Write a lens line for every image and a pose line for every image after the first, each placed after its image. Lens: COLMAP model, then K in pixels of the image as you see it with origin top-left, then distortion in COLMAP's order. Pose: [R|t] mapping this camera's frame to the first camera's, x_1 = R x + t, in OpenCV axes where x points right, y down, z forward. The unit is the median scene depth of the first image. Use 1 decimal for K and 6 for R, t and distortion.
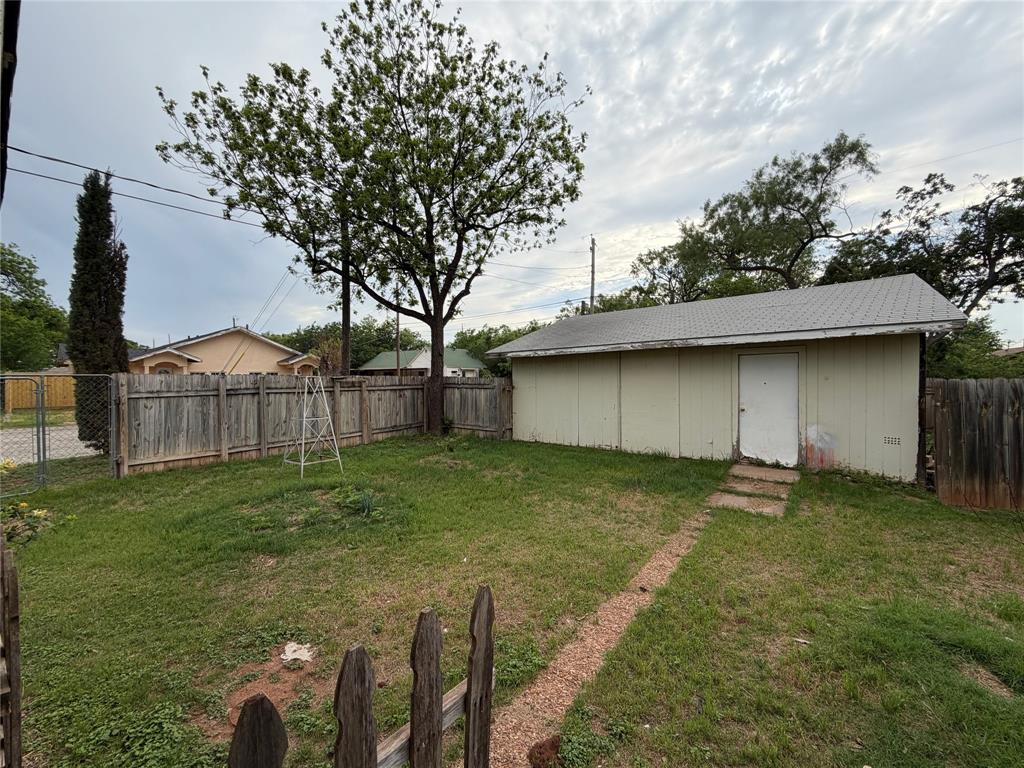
lens RADIAL K [[409.4, 0, 508.1], [0, 409.4, 378.2], [0, 0, 1]] dist [0.001220, -0.000052]
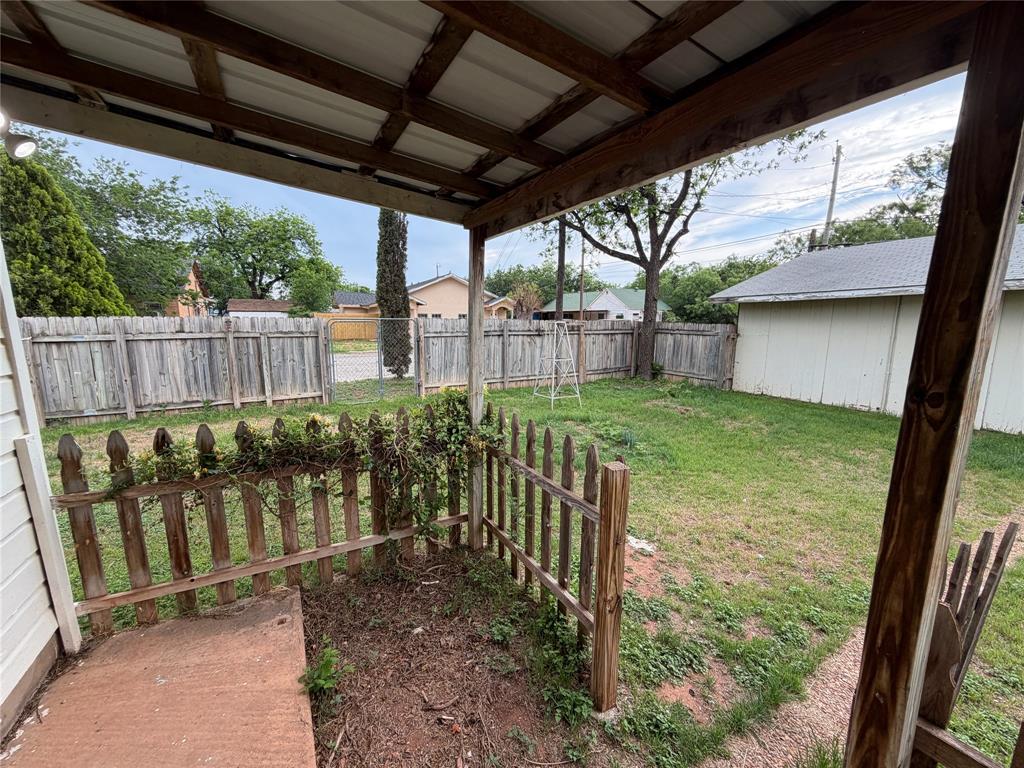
lens RADIAL K [[409.4, 0, 507.1], [0, 409.4, 380.7], [0, 0, 1]] dist [0.001220, -0.000052]
pose [[0.920309, 0.070341, -0.384817, -0.105961], [-0.012817, 0.988595, 0.150053, -0.007960], [0.390983, -0.133163, 0.910714, -0.067565]]
